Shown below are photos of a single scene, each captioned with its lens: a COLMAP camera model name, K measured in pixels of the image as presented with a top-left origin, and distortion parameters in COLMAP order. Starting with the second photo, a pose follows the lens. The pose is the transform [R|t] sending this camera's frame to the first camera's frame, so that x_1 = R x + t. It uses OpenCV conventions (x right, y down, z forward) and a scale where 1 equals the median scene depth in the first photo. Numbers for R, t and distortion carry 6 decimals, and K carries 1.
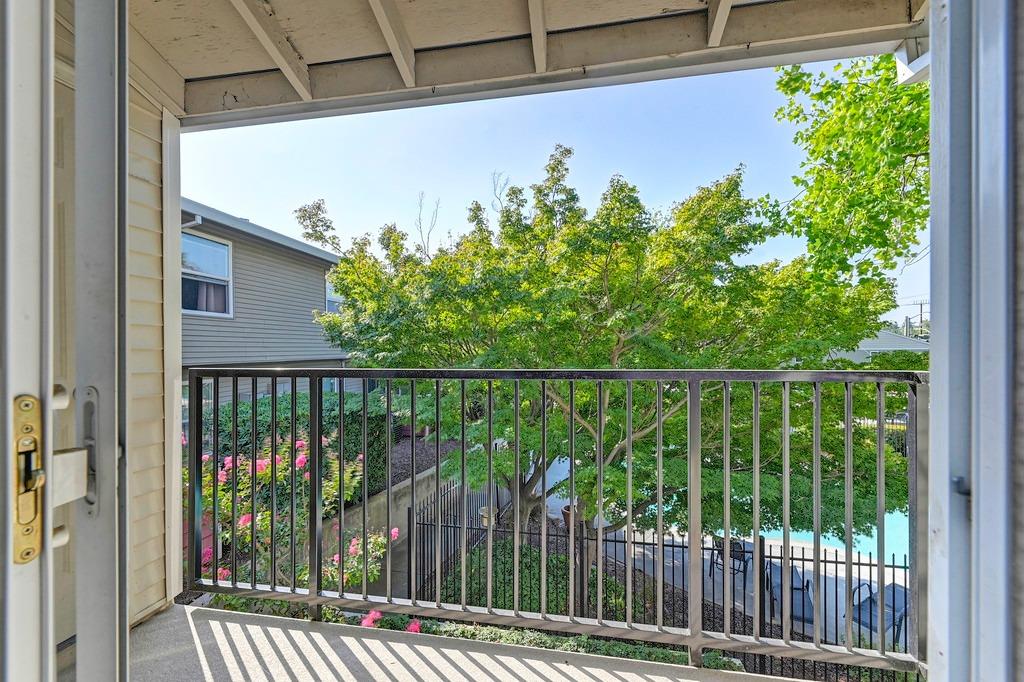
lens RADIAL K [[410.1, 0, 507.2], [0, 410.1, 357.6], [0, 0, 1]] dist [0.005383, -0.002023]
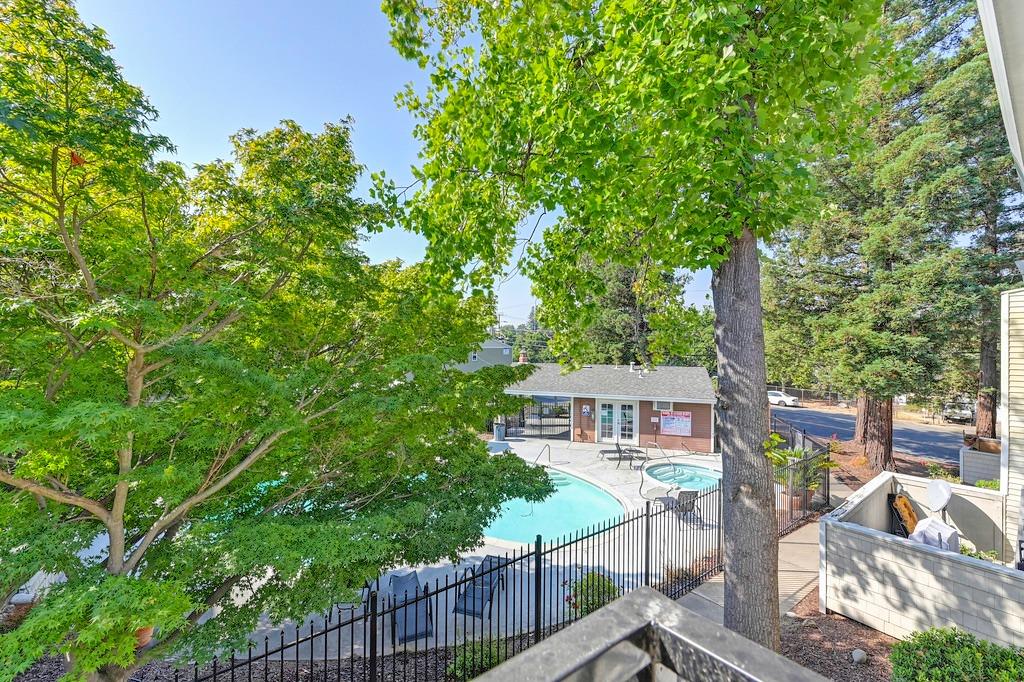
lens RADIAL K [[410.1, 0, 512.6], [0, 410.1, 349.1], [0, 0, 1]] dist [0.005383, -0.002023]
pose [[0.674952, 0.004528, 0.737848, 0.227898], [0.002413, 0.999962, -0.008344, -0.046929], [-0.737858, 0.007412, 0.674915, 0.292390]]
